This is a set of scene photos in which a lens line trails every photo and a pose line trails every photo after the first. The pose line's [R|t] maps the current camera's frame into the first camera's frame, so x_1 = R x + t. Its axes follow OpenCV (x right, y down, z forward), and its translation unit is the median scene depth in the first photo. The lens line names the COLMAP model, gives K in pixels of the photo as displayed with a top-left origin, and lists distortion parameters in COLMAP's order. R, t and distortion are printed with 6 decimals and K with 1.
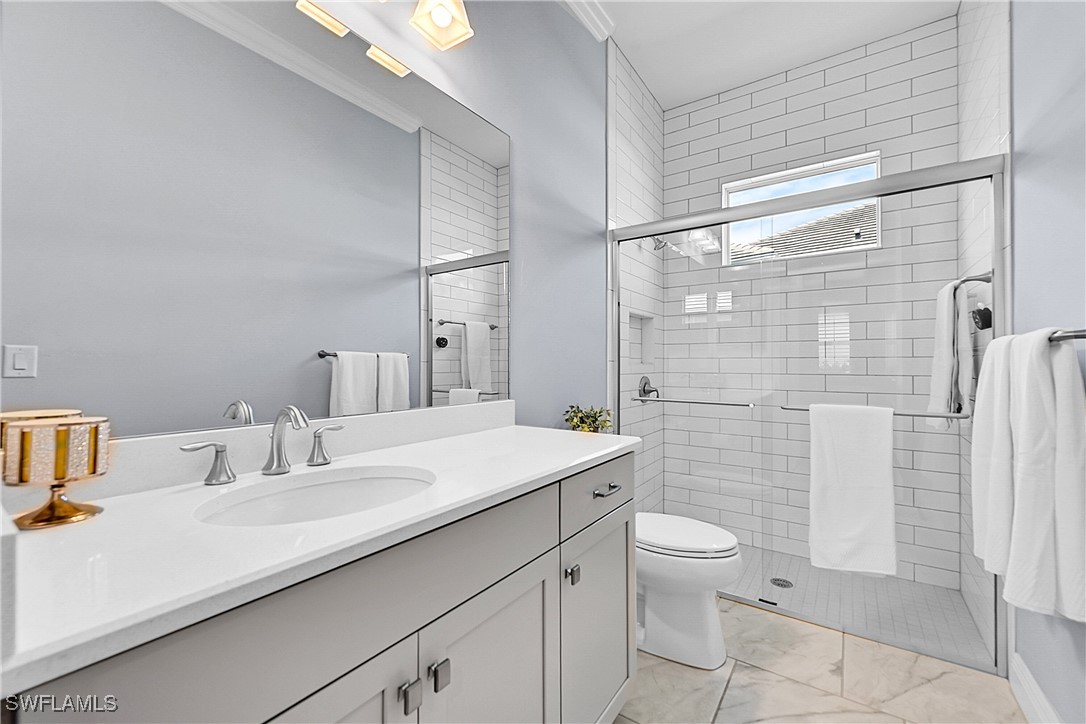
lens RADIAL K [[428.6, 0, 541.1], [0, 428.6, 359.2], [0, 0, 1]] dist [0.000027, 0.000043]
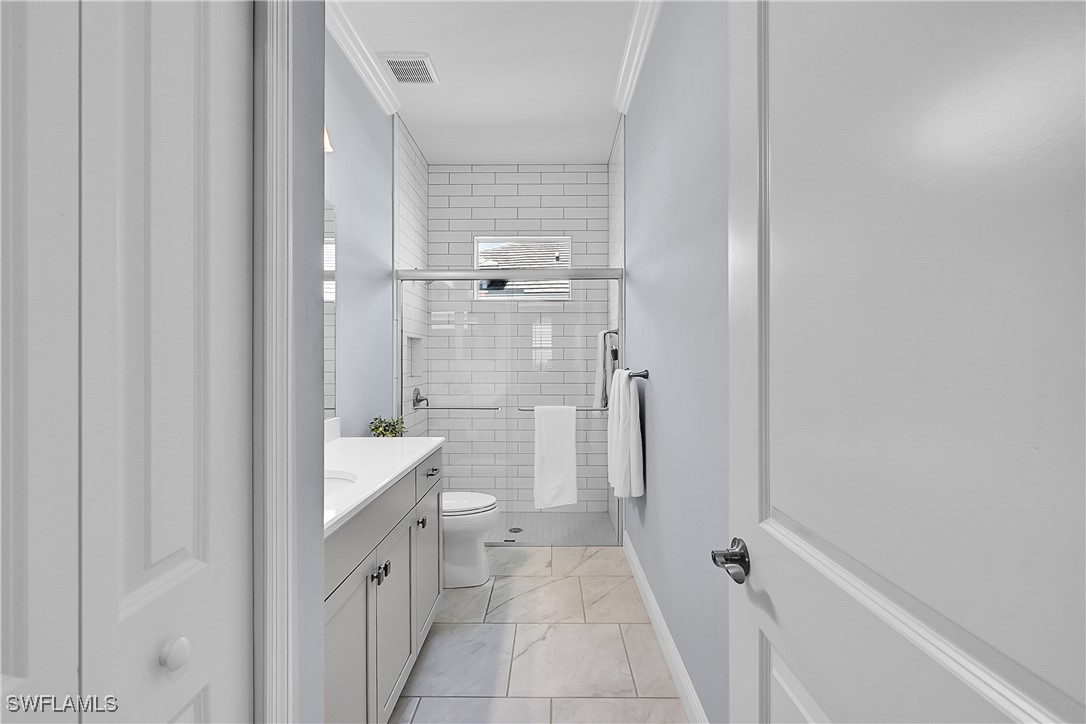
lens RADIAL K [[440.4, 0, 527.0], [0, 440.4, 366.3], [0, 0, 1]] dist [0.001023, 0.000170]
pose [[0.842829, -0.007592, 0.538128, -0.254669], [-0.001896, 0.999852, 0.017075, -0.067226], [-0.538179, -0.015412, 0.842690, -0.330357]]
